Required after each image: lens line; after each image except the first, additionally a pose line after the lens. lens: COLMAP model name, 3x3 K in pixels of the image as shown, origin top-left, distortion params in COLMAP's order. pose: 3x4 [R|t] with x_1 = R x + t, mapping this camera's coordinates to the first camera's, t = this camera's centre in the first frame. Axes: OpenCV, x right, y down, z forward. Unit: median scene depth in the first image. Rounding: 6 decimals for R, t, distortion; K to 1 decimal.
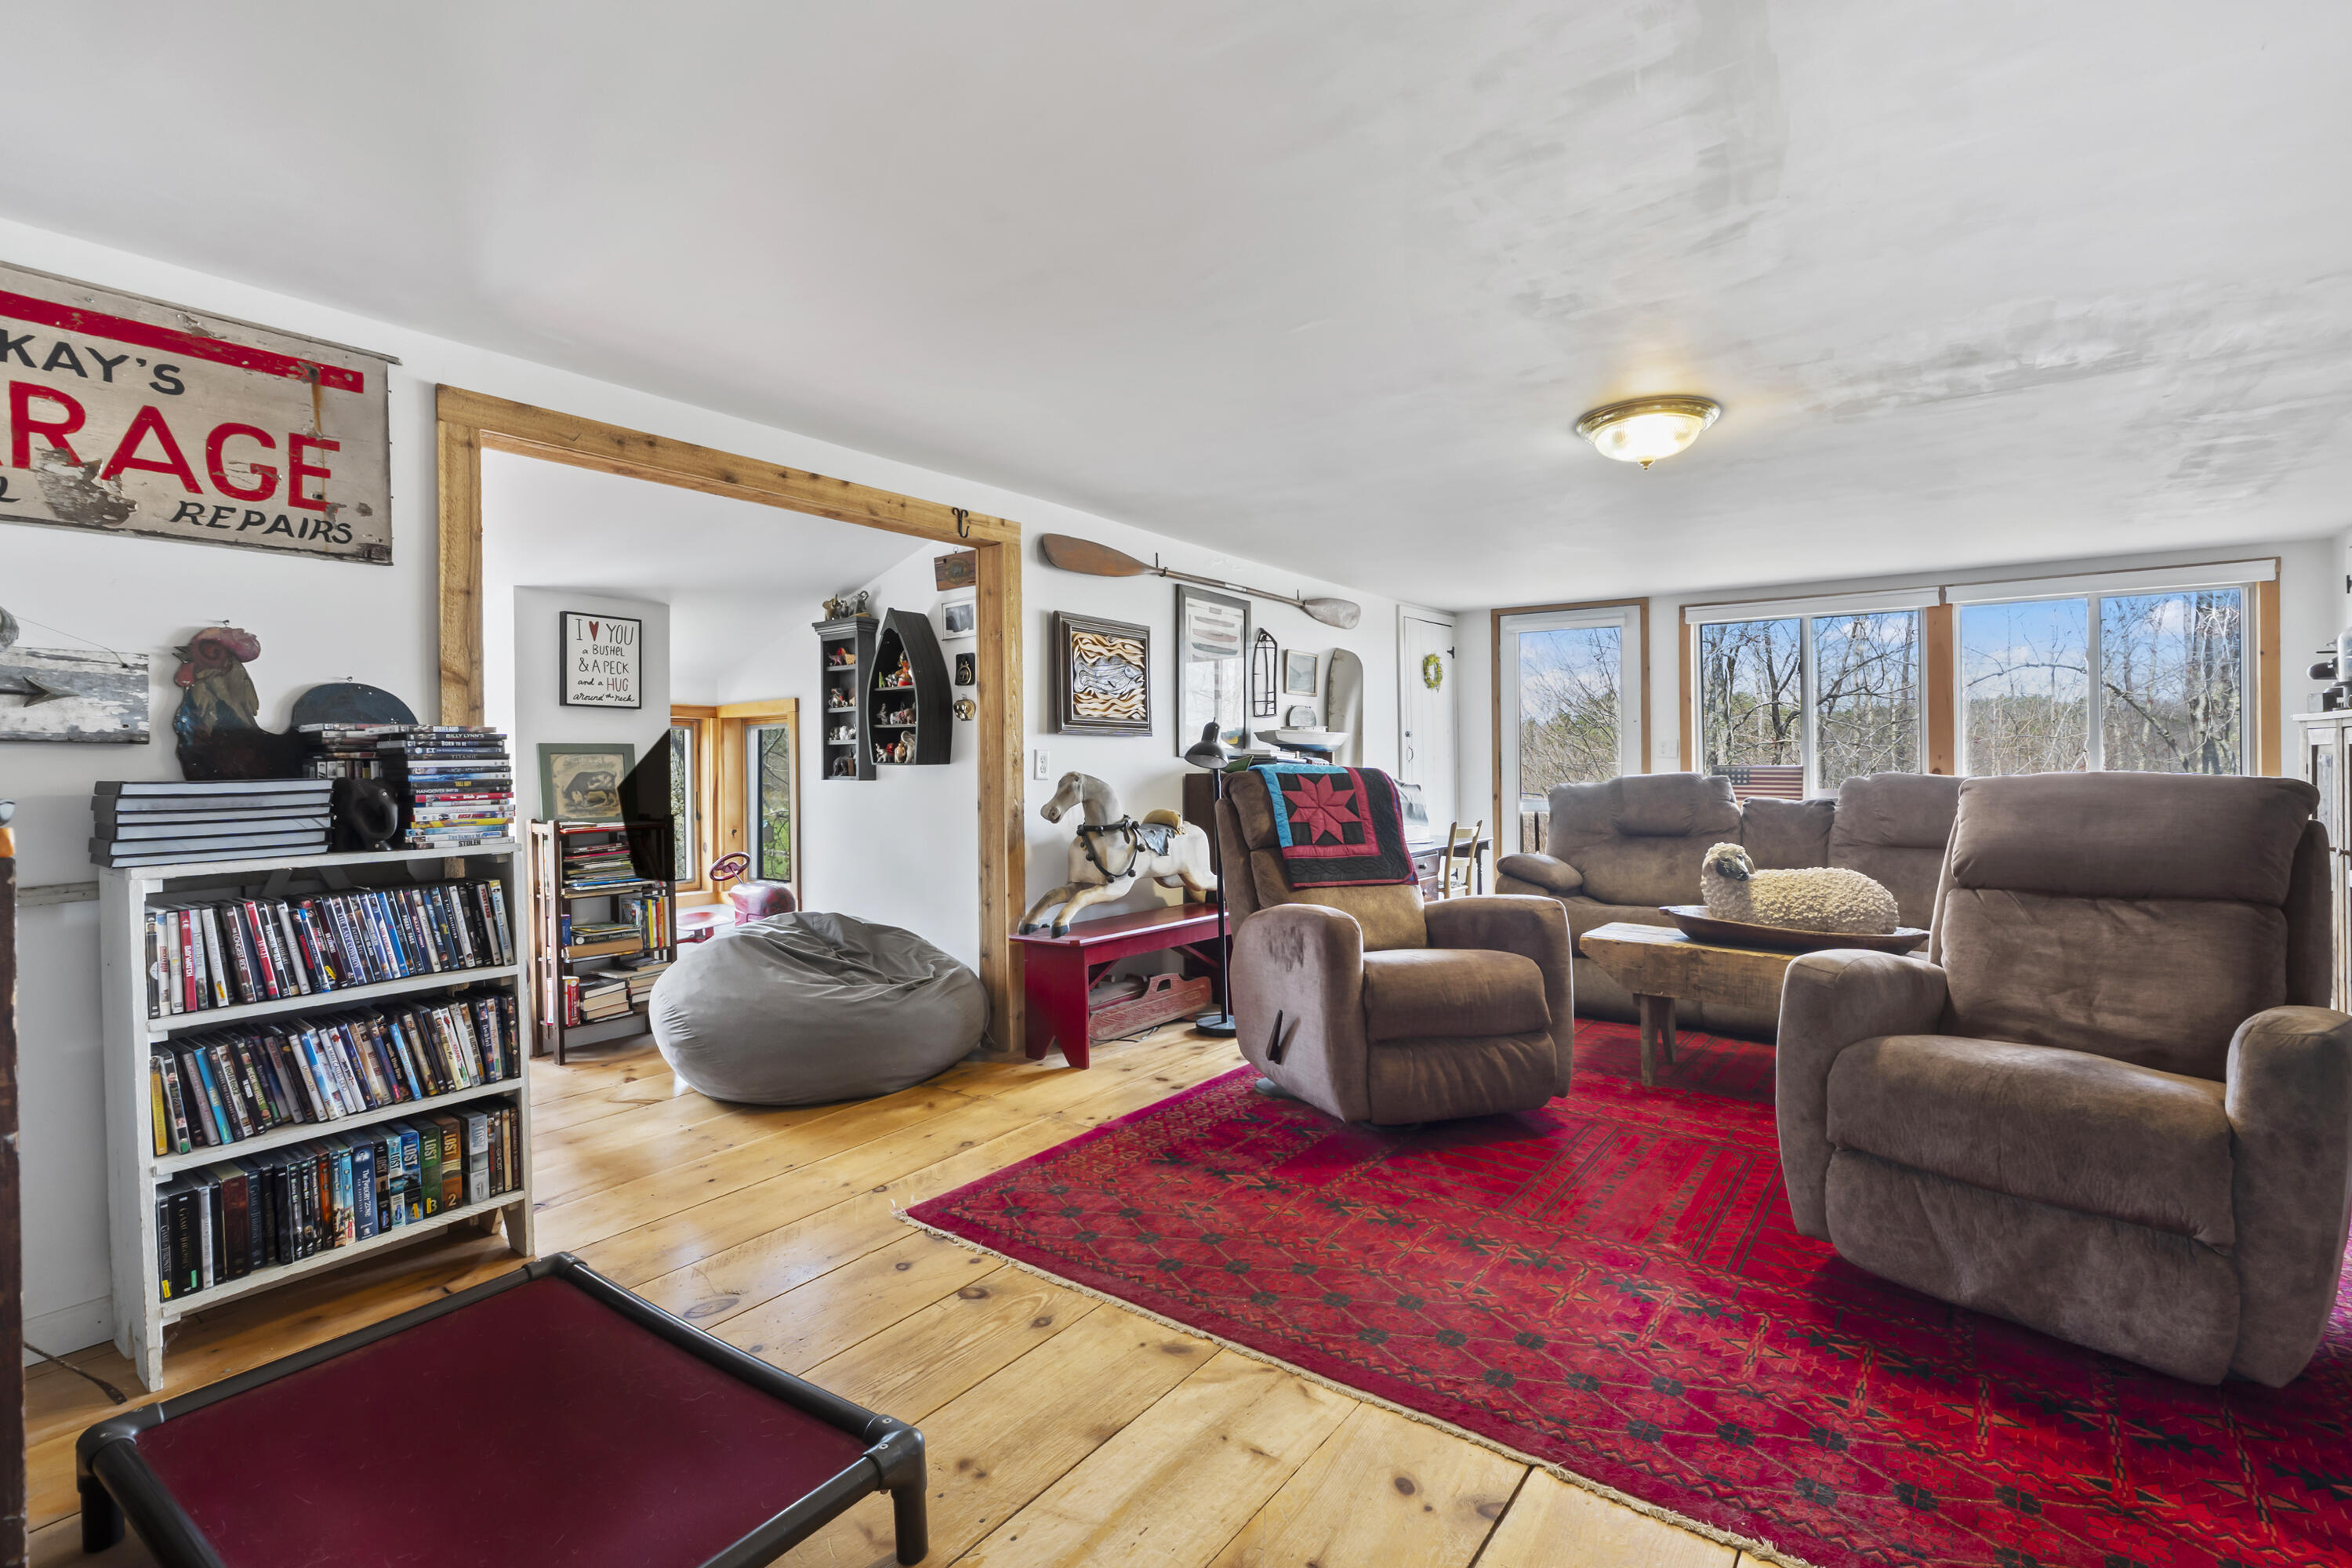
lens RADIAL K [[1067.5, 0, 1165.9], [0, 1067.5, 773.9], [0, 0, 1]] dist [-0.002687, -0.000239]
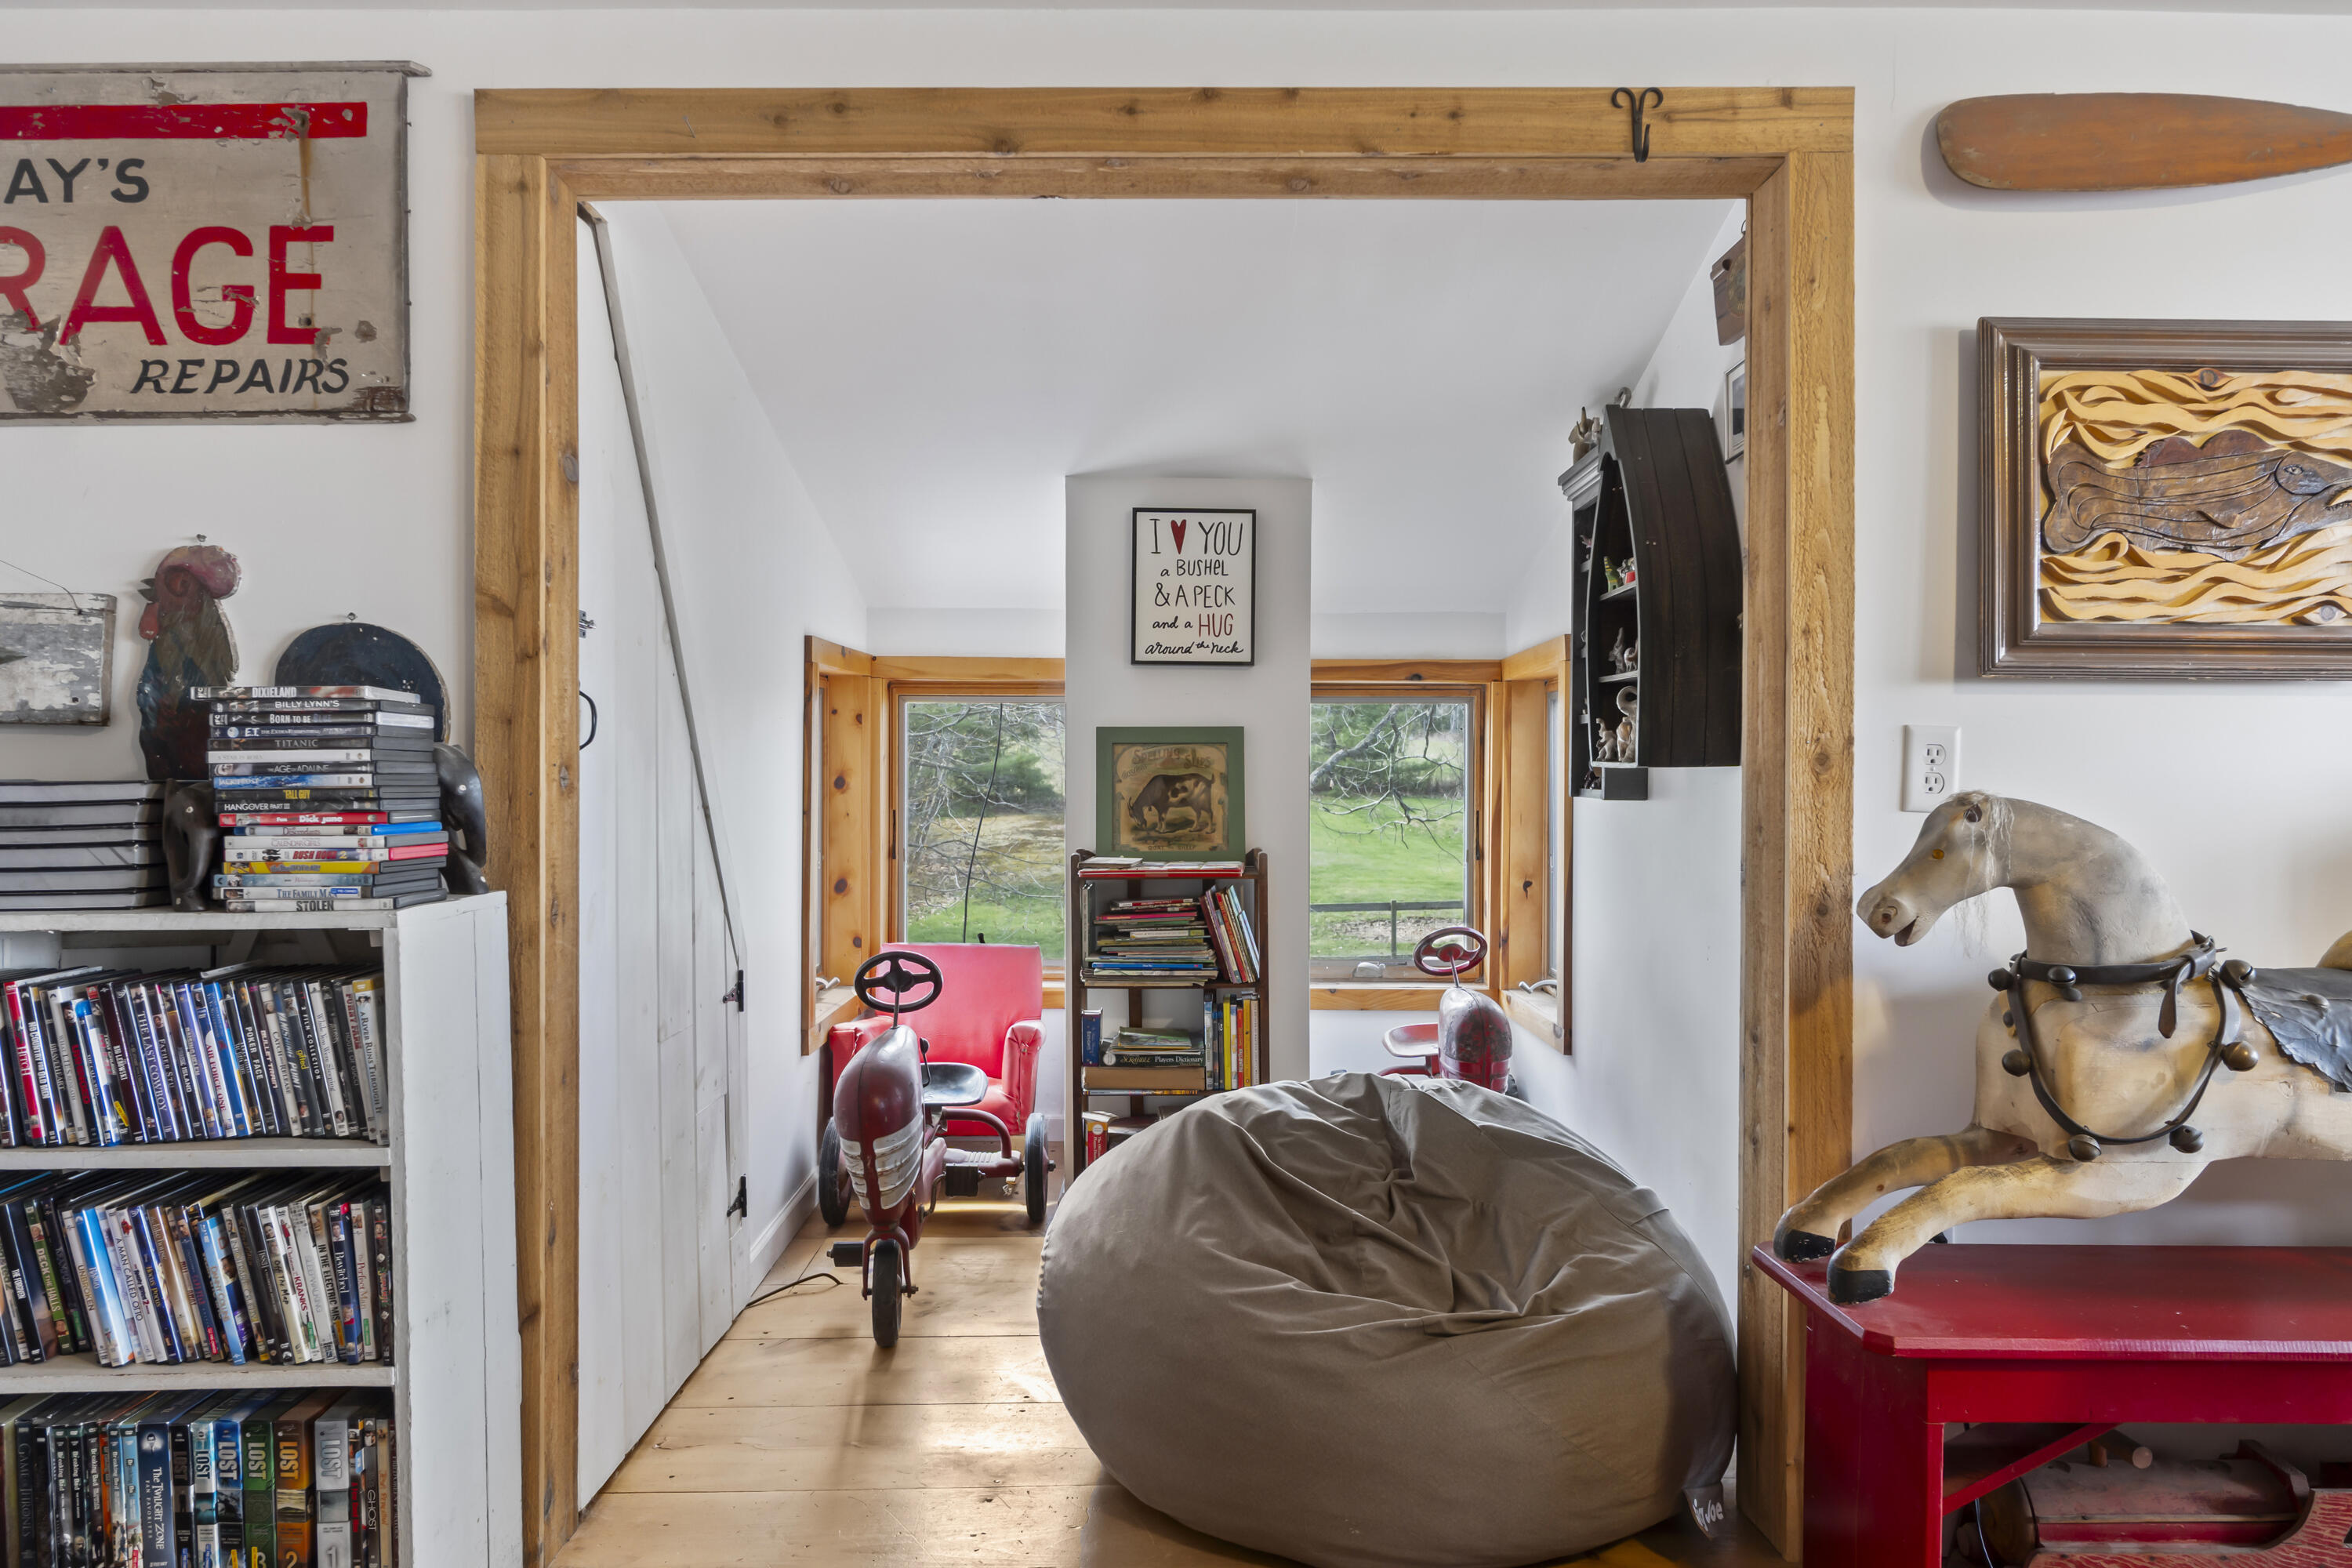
lens RADIAL K [[1460.6, 0, 1195.1], [0, 1460.6, 782.8], [0, 0, 1]] dist [-0.001119, 0.000533]
pose [[0.620201, 0.015916, -0.784281, 0.187475], [-0.013301, 0.999864, 0.009773, -0.009450], [0.784330, 0.004370, 0.620329, 0.884146]]
